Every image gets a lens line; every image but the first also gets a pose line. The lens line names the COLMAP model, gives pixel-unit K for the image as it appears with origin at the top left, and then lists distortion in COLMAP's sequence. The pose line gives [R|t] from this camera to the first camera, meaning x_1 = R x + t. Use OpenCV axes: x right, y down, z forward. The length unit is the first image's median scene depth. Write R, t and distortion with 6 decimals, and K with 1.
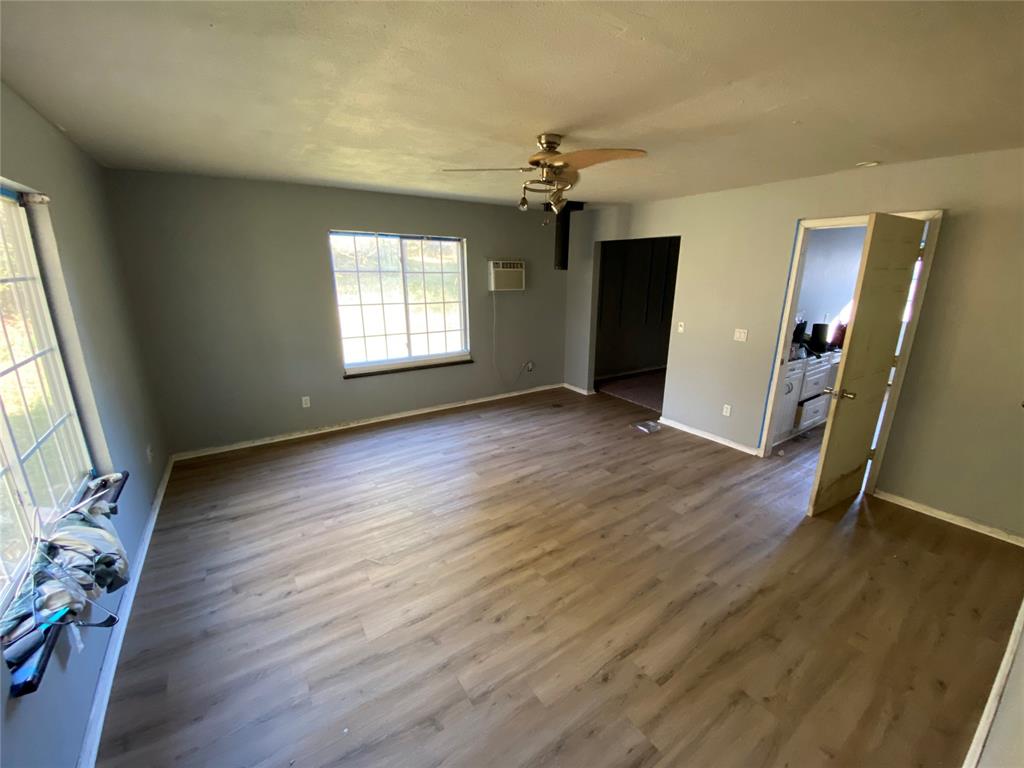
lens RADIAL K [[415.5, 0, 510.0], [0, 415.5, 381.4], [0, 0, 1]] dist [0.030050, -0.024331]
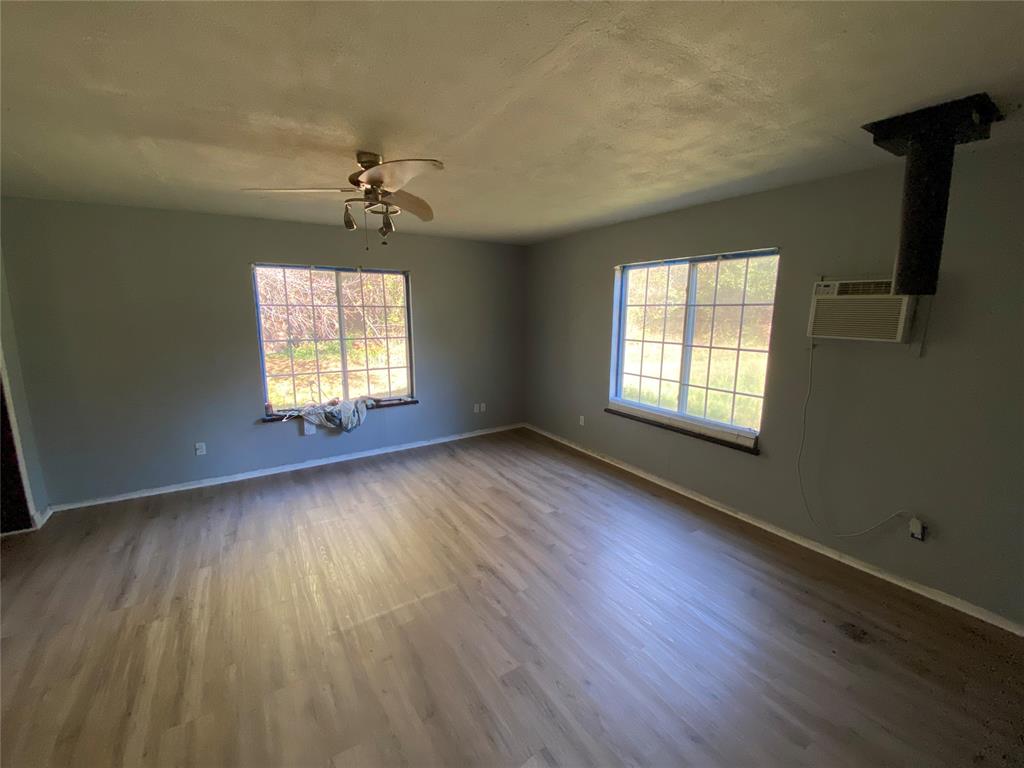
lens RADIAL K [[415.5, 0, 510.0], [0, 415.5, 381.4], [0, 0, 1]] dist [0.030050, -0.024331]
pose [[-0.024352, 0.171405, -0.984900, 0.592968], [-0.259658, 0.950295, 0.171803, -0.190769], [0.965394, 0.259921, 0.021365, 0.769715]]
